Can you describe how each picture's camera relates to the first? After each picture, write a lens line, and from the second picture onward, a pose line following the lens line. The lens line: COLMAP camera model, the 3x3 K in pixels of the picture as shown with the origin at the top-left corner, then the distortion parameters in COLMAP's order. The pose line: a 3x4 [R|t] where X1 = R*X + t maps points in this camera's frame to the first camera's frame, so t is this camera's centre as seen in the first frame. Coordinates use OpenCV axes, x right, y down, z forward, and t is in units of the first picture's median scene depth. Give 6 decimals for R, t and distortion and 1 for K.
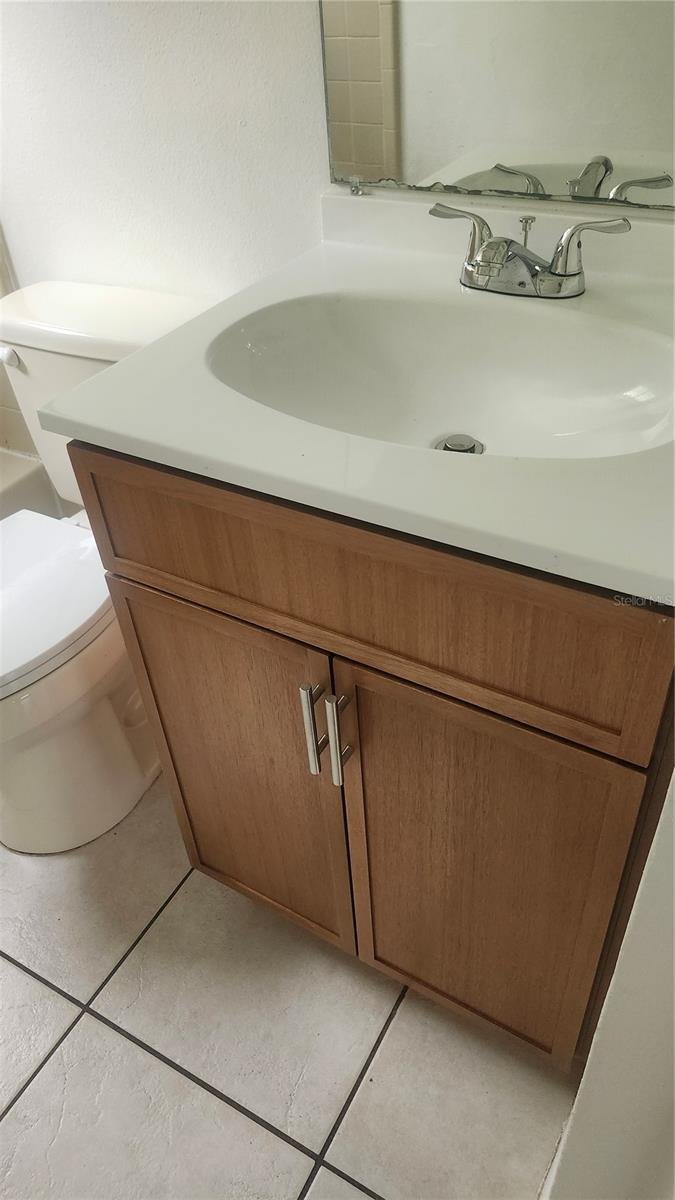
lens RADIAL K [[820.2, 0, 333.7], [0, 820.2, 596.8], [0, 0, 1]] dist [0.041919, -0.046193]
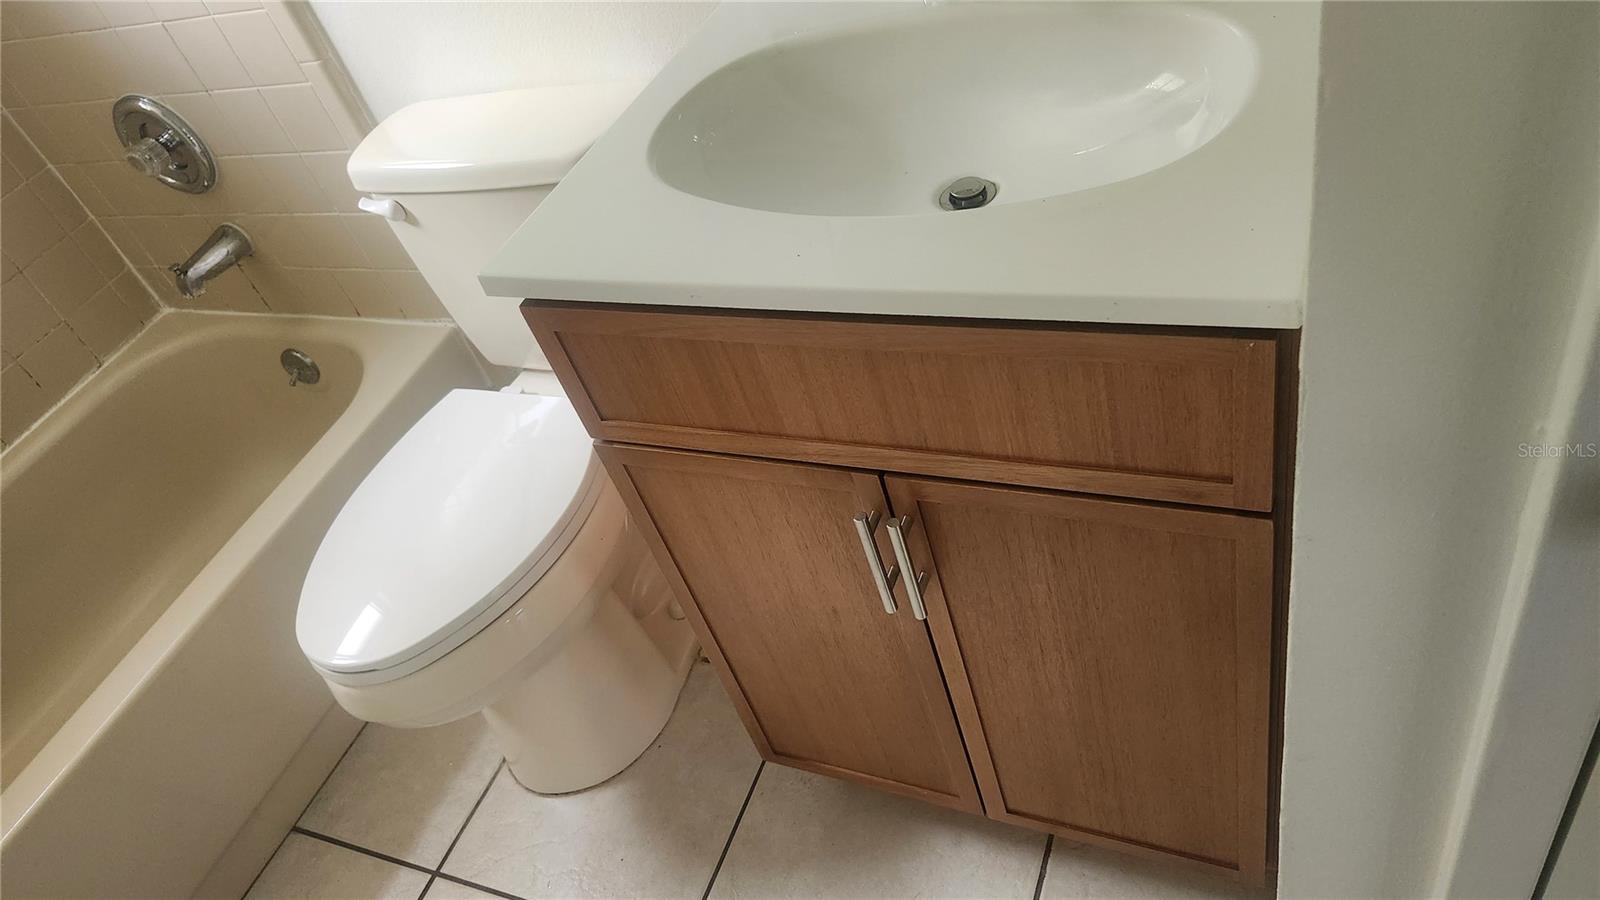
lens RADIAL K [[1093.6, 0, 805.8], [0, 1093.6, 448.7], [0, 0, 1]] dist [0.041919, -0.046193]
pose [[0.971093, -0.237152, -0.027139, -0.036553], [0.238113, 0.970395, 0.040459, -0.015878], [0.016740, -0.045752, 0.998813, -0.119956]]
